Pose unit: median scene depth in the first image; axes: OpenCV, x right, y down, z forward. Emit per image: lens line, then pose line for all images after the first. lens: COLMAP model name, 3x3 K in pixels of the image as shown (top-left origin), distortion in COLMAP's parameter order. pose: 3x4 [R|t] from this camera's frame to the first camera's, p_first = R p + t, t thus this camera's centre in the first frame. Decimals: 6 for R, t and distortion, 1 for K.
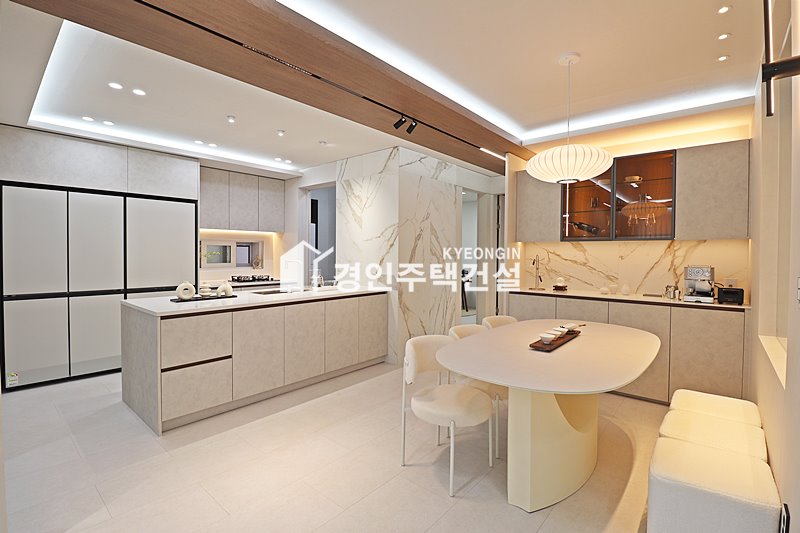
lens RADIAL K [[370.4, 0, 405.8], [0, 370.4, 260.3], [0, 0, 1]] dist [-0.003617, -0.011181]
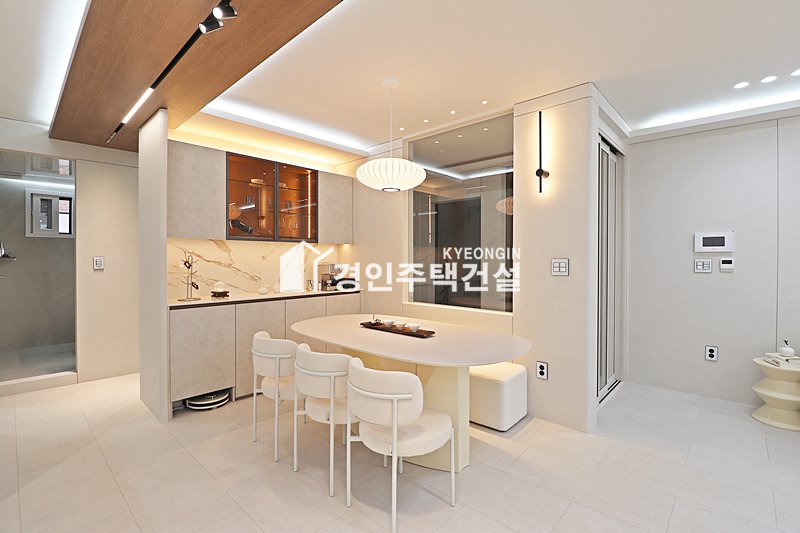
lens RADIAL K [[370.4, 0, 400.4], [0, 370.4, 261.1], [0, 0, 1]] dist [-0.003617, -0.011181]
pose [[0.038603, -0.014715, 0.999146, -0.418007], [0.017979, 0.999740, 0.014029, -0.005960], [-0.999093, 0.017422, 0.038858, 0.548185]]
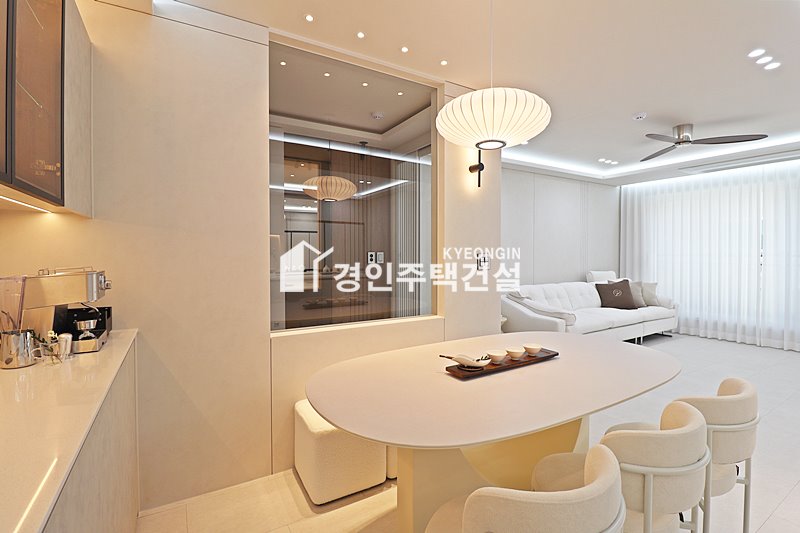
lens RADIAL K [[370.4, 0, 400.2], [0, 370.4, 260.6], [0, 0, 1]] dist [-0.003617, -0.011181]
pose [[-0.947483, -0.012138, 0.319576, 0.215993], [0.000710, 0.999197, 0.040057, -0.010643], [-0.319806, 0.038180, -0.946713, 1.021750]]
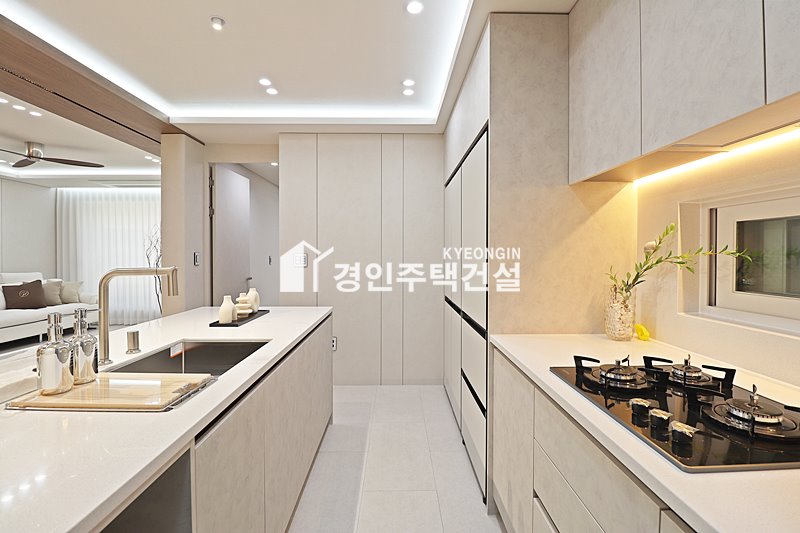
lens RADIAL K [[370.4, 0, 405.6], [0, 370.4, 261.0], [0, 0, 1]] dist [-0.003617, -0.011181]
pose [[-0.748138, -0.000582, -0.663543, -0.264139], [-0.022067, 0.999468, 0.024005, -0.019923], [0.663176, 0.032602, -0.747753, 1.410869]]
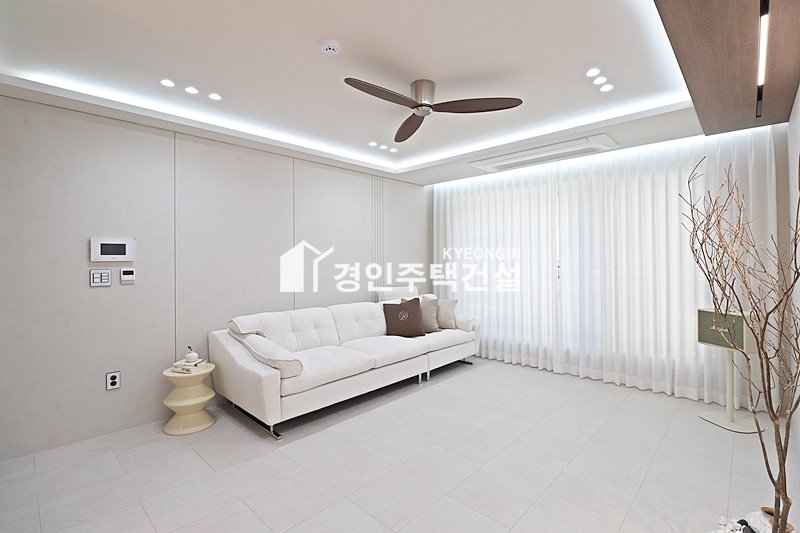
lens RADIAL K [[370.4, 0, 404.9], [0, 370.4, 259.9], [0, 0, 1]] dist [-0.003617, -0.011181]
pose [[-0.998950, -0.000776, 0.045816, -0.156595], [0.000133, 0.999803, 0.019830, -0.019098], [-0.045823, 0.019815, -0.998753, 0.556087]]
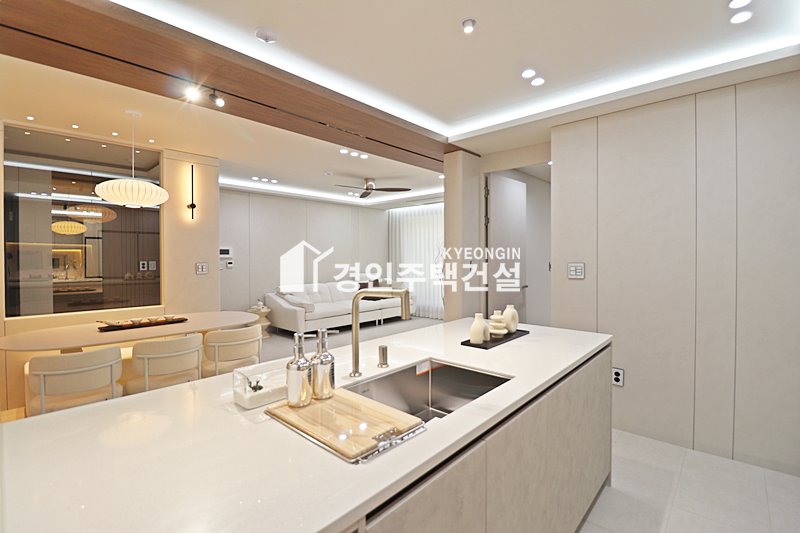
lens RADIAL K [[370.4, 0, 402.9], [0, 370.4, 261.3], [0, 0, 1]] dist [-0.003617, -0.011181]
pose [[-0.999396, -0.004536, 0.034463, -0.337822], [-0.003455, 0.999502, 0.031369, -0.036740], [-0.034588, 0.031231, -0.998914, 1.344336]]
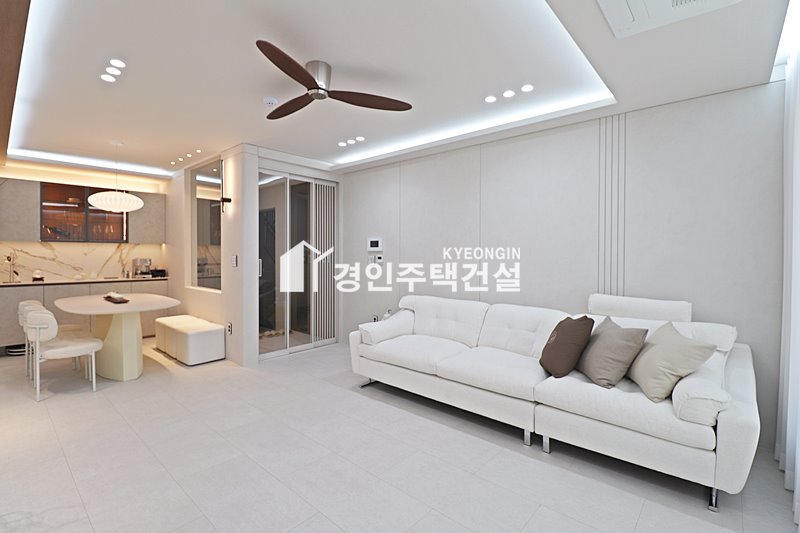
lens RADIAL K [[370.4, 0, 401.4], [0, 370.4, 259.9], [0, 0, 1]] dist [-0.003617, -0.011181]
pose [[0.015082, -0.024951, 0.999575, -0.781218], [0.014654, 0.999587, 0.024731, -0.002243], [-0.999779, 0.014275, 0.015442, -0.234659]]
